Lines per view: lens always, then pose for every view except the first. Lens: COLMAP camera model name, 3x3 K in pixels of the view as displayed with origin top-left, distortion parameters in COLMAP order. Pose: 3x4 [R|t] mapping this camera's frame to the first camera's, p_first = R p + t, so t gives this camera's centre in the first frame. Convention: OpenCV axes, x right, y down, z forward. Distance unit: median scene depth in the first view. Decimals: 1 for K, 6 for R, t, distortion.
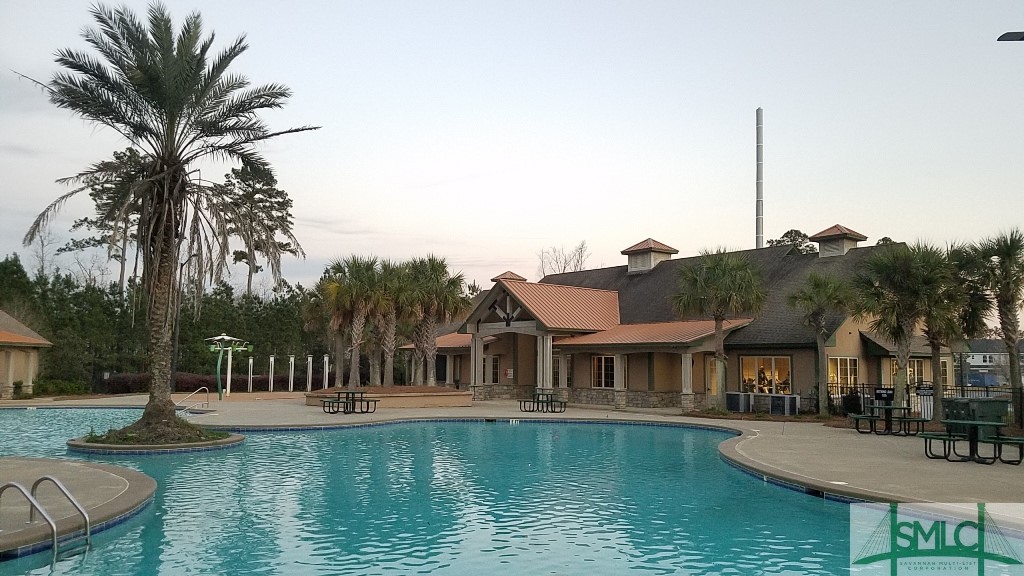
lens RADIAL K [[798.5, 0, 512.0], [0, 798.5, 288.0], [0, 0, 1]] dist [-0.005256, -0.003546]
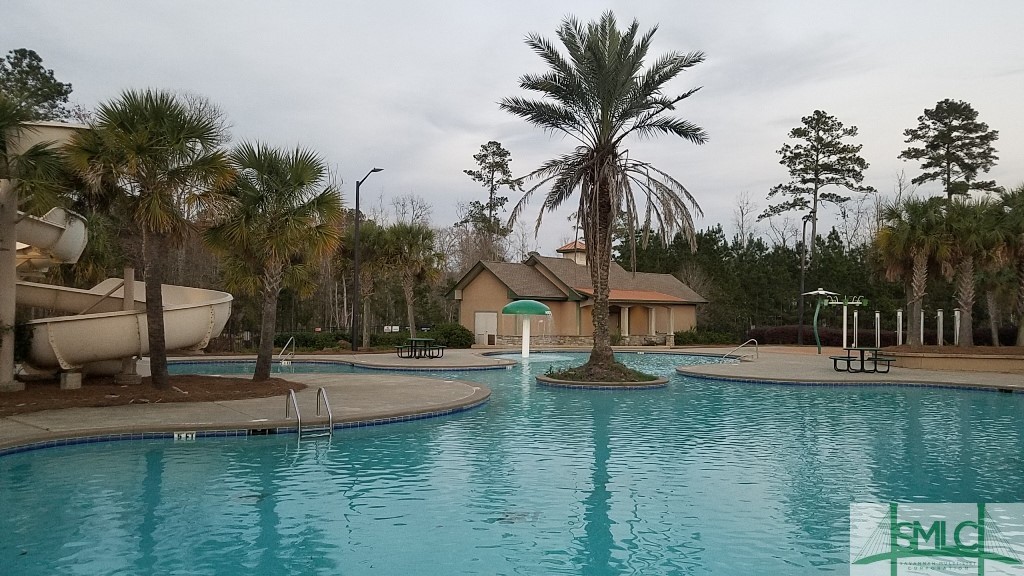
lens RADIAL K [[798.5, 0, 512.0], [0, 798.5, 288.0], [0, 0, 1]] dist [-0.005256, -0.003546]
pose [[0.569733, -0.026981, -0.821387, 0.148655], [0.073767, 0.997105, 0.018414, 0.005928], [0.818513, -0.071082, 0.570074, 0.067148]]
